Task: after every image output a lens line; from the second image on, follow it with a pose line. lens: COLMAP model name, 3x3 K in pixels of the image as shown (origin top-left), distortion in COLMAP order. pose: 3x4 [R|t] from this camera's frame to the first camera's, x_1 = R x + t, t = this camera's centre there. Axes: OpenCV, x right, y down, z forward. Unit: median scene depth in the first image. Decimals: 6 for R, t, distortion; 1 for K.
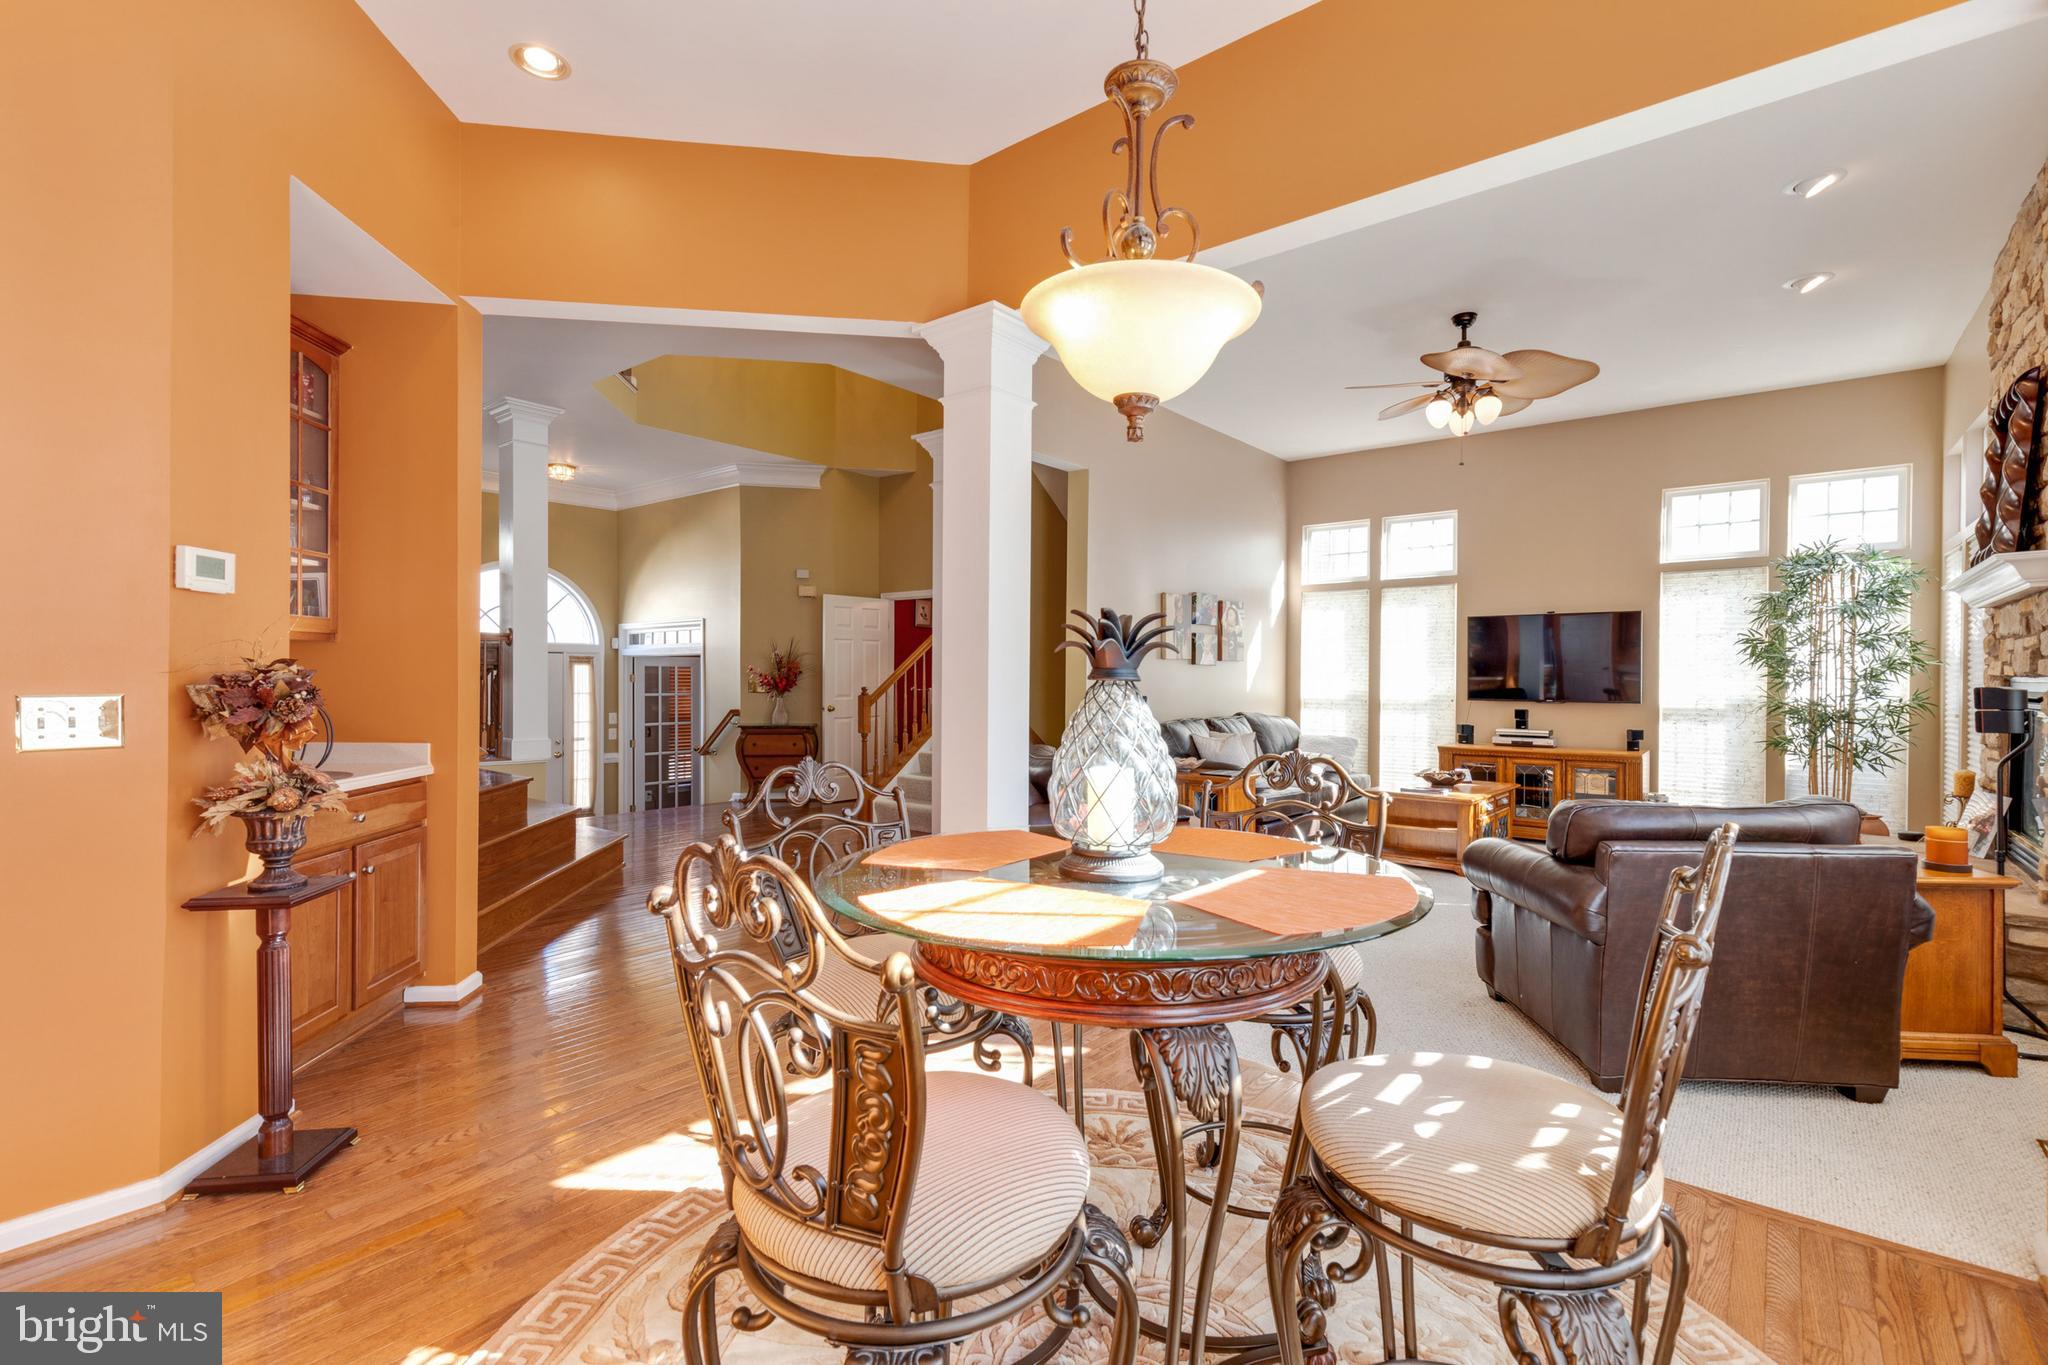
lens RADIAL K [[940.5, 0, 1024.0], [0, 940.5, 682.5], [0, 0, 1]] dist [0.002291, -0.000359]
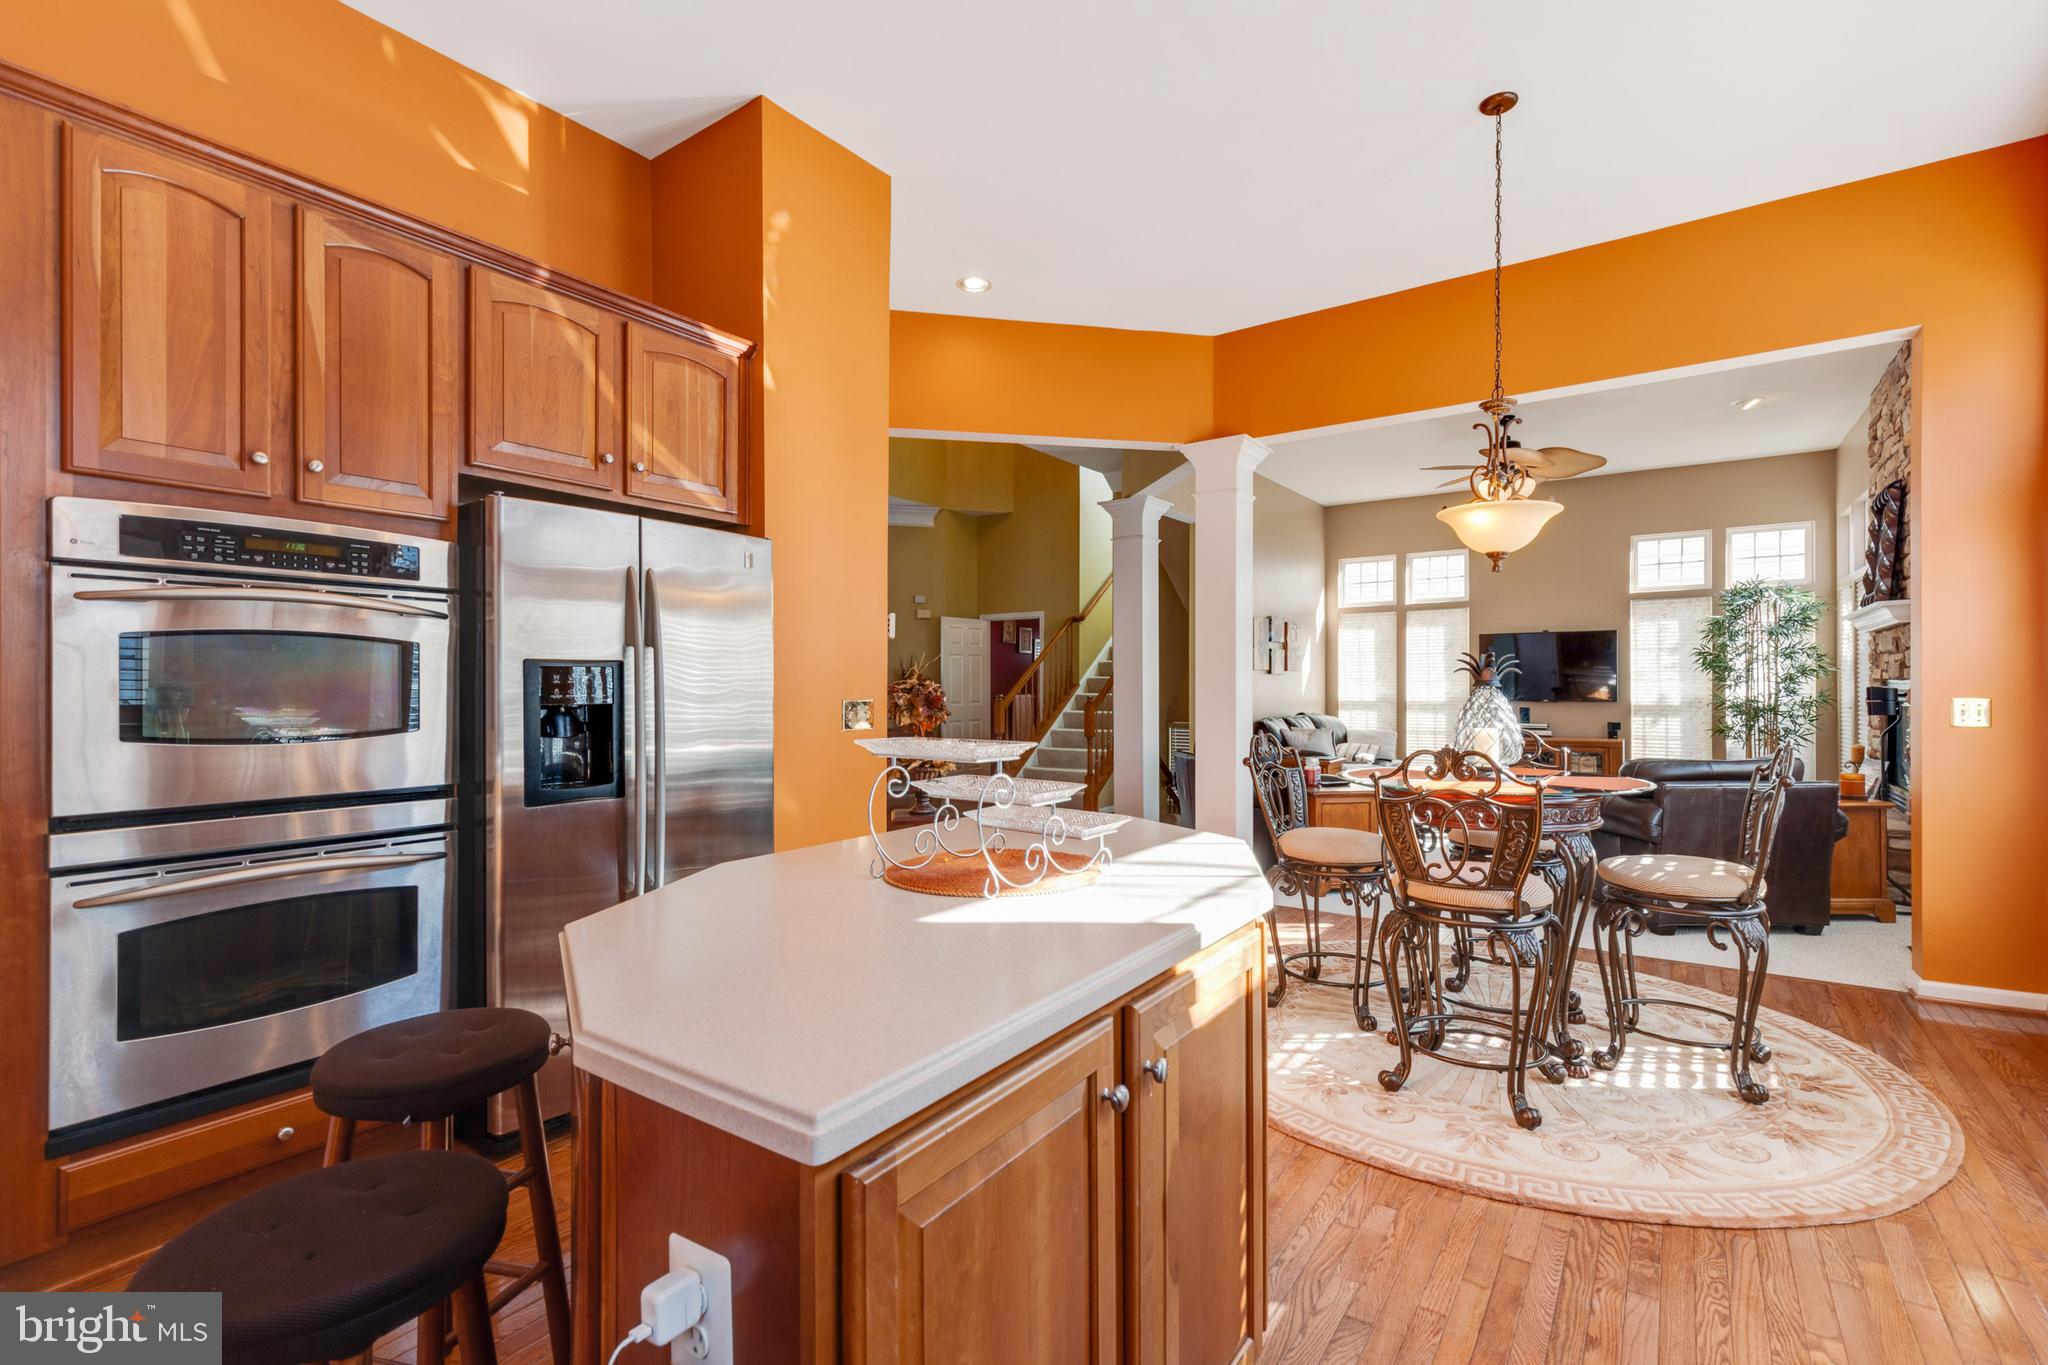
lens RADIAL K [[921.1, 0, 1031.9], [0, 921.1, 681.2], [0, 0, 1]] dist [0.000062, 0.000221]
pose [[0.998041, -0.008102, 0.062042, -0.264542], [0.008710, 0.999917, -0.009530, -0.001037], [-0.061960, 0.010052, 0.998028, -0.249154]]
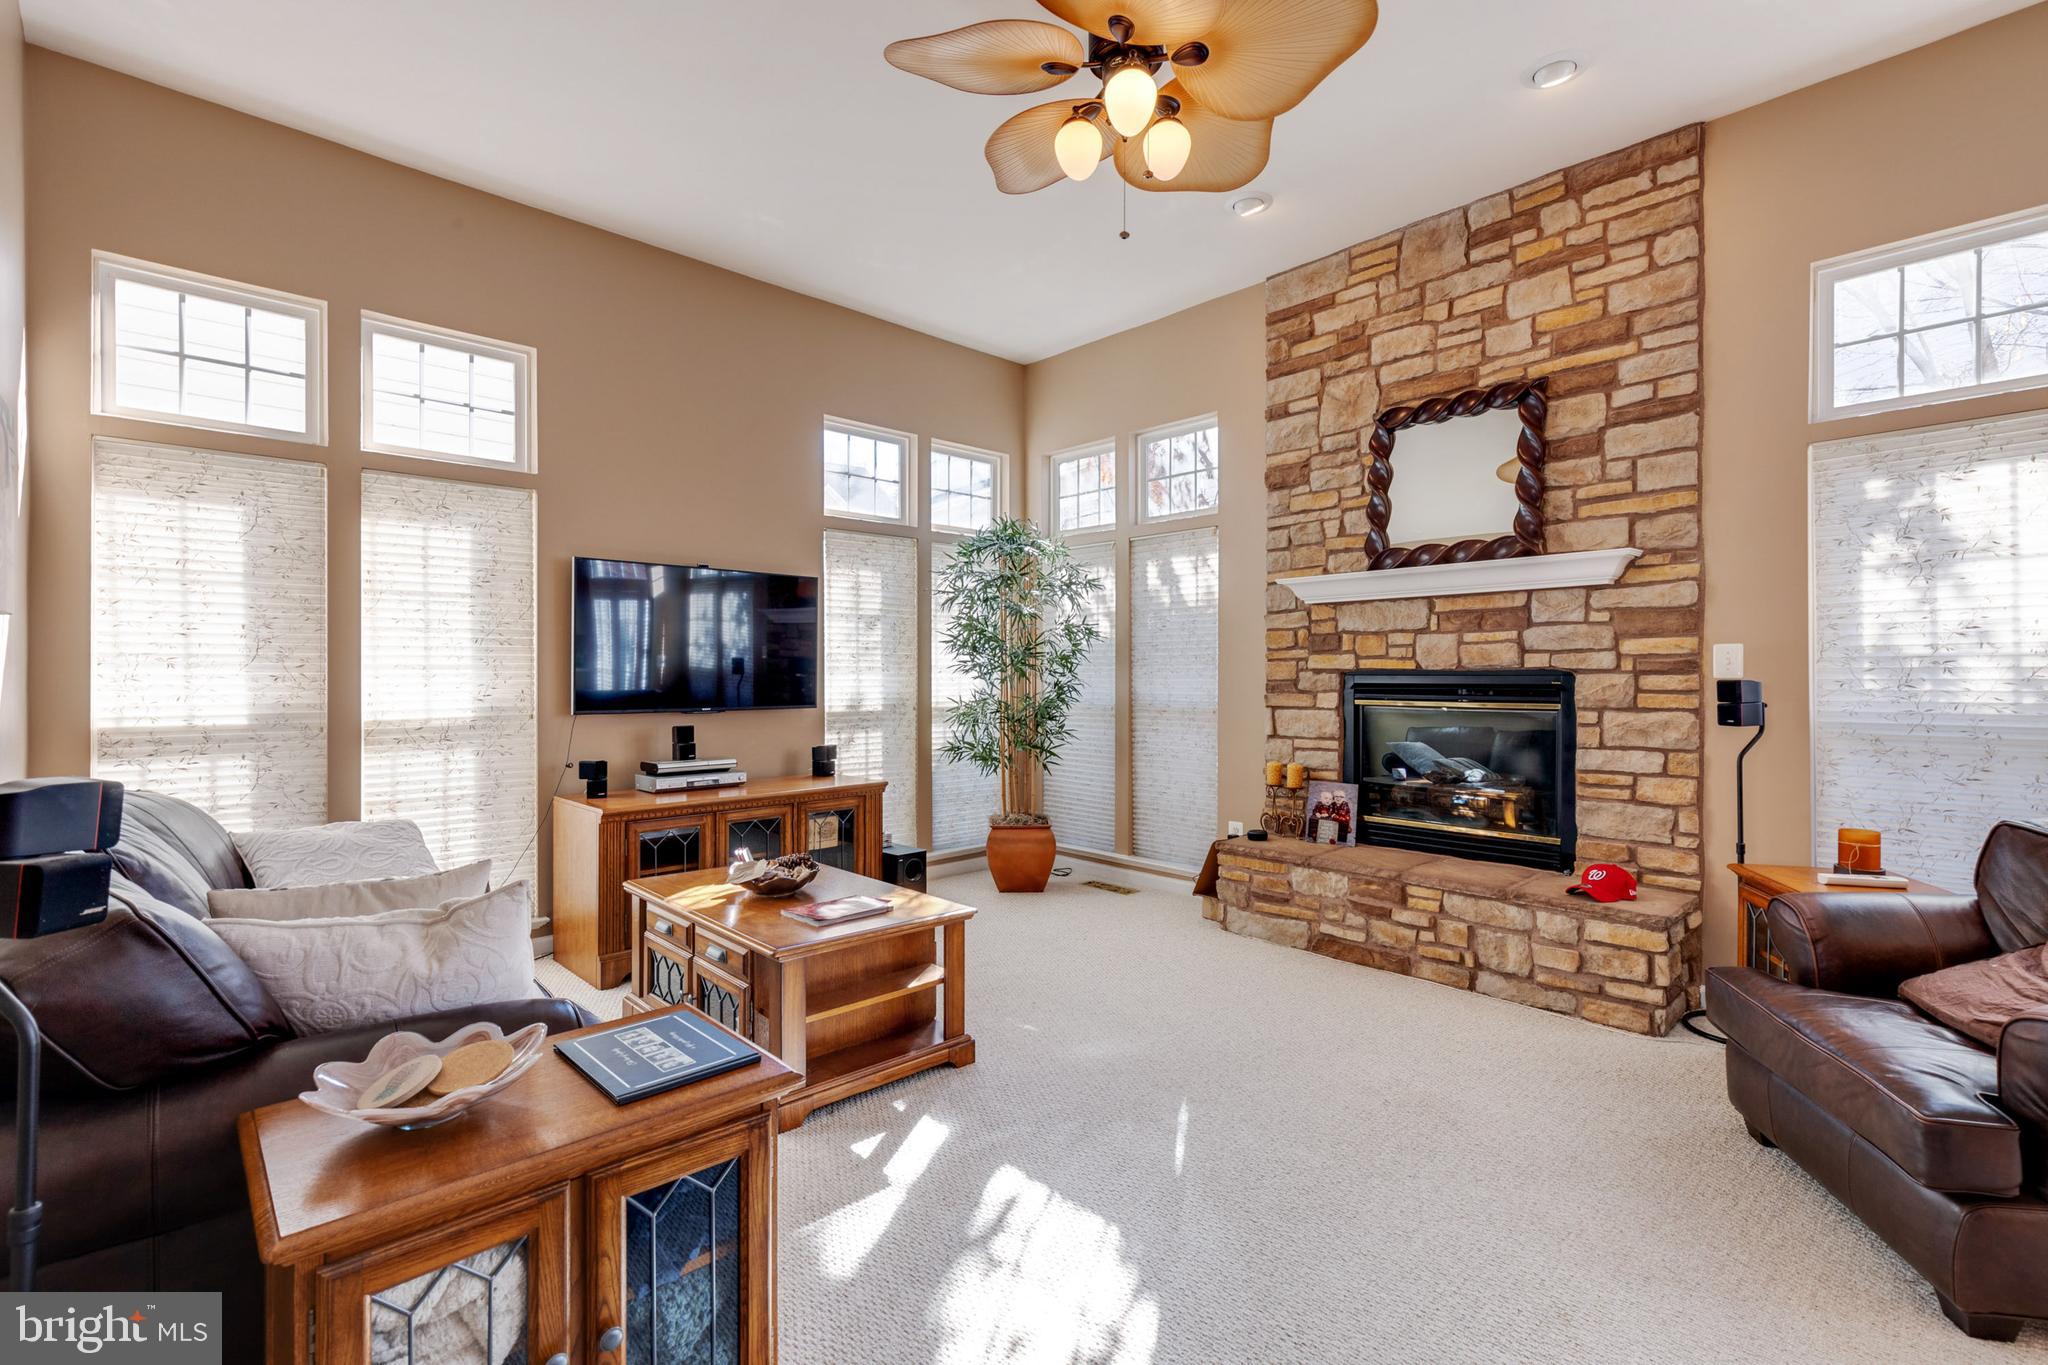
lens RADIAL K [[921.1, 0, 1031.9], [0, 921.1, 681.2], [0, 0, 1]] dist [0.000062, 0.000221]
pose [[0.139825, -0.009798, 0.990128, -0.007747], [0.003747, 0.999949, 0.009366, -0.005135], [-0.990169, 0.002401, 0.139854, 0.888788]]
